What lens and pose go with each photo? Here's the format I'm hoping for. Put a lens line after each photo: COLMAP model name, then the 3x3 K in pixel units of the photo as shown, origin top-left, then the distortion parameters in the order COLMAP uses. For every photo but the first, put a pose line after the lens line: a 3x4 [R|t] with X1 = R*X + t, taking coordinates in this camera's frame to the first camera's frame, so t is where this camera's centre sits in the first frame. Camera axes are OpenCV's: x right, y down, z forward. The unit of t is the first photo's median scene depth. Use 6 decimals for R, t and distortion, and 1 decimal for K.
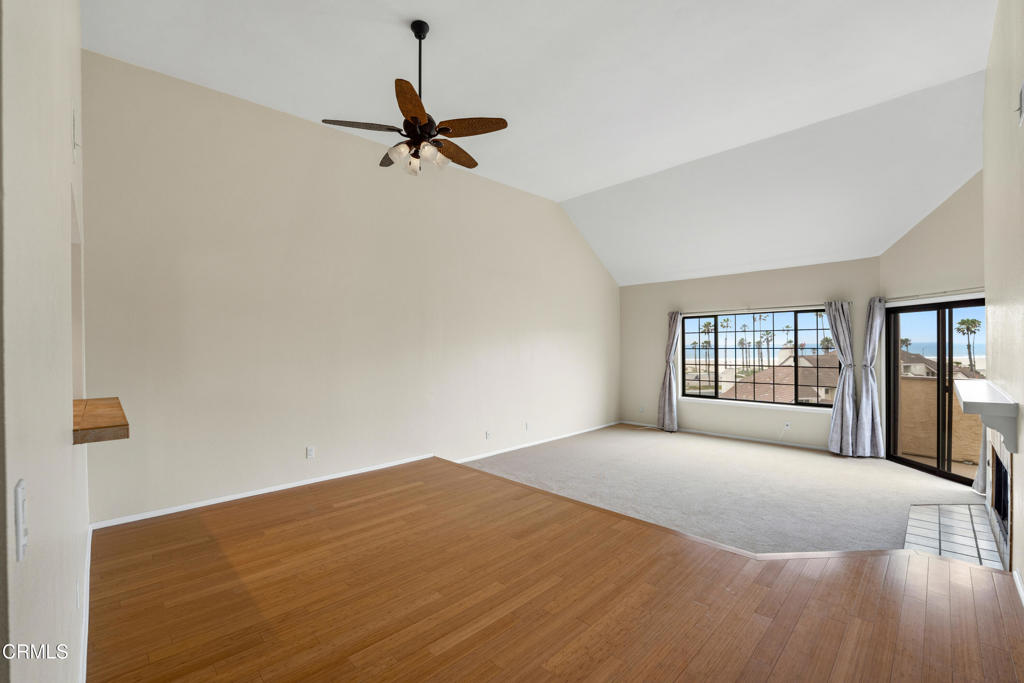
lens RADIAL K [[421.3, 0, 504.5], [0, 421.3, 348.6], [0, 0, 1]] dist [-0.026644, 0.004223]
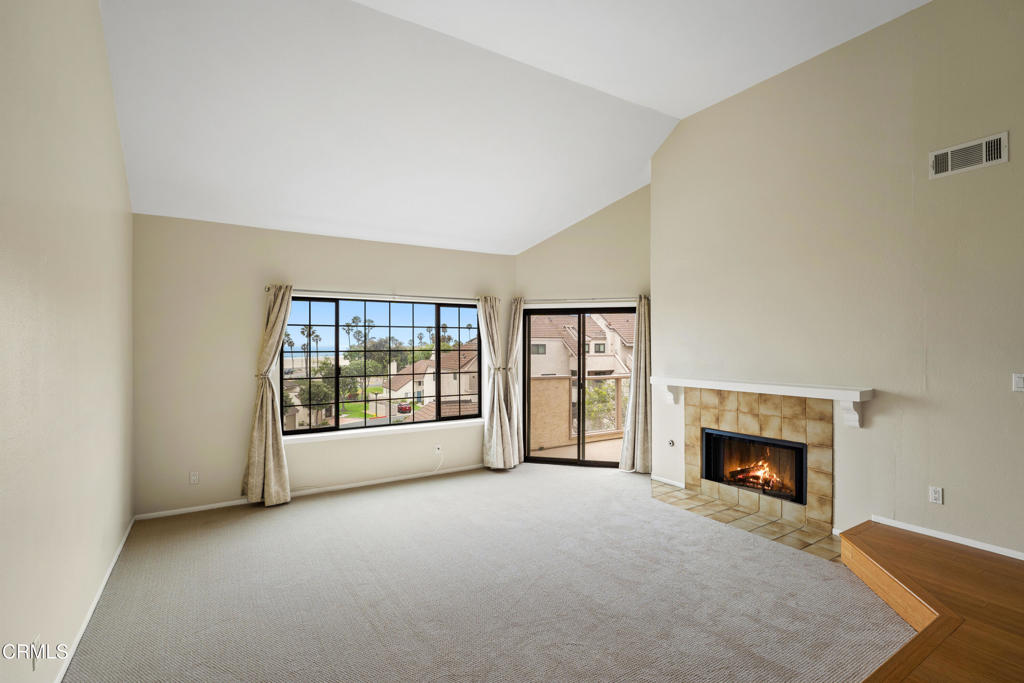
lens RADIAL K [[480.4, 0, 505.2], [0, 480.4, 345.0], [0, 0, 1]] dist [-0.000325, -0.001535]
pose [[0.205553, 0.010137, 0.978594, -0.177509], [0.007194, 0.999904, -0.011869, 0.000830], [-0.978620, 0.009480, 0.205460, 0.681016]]
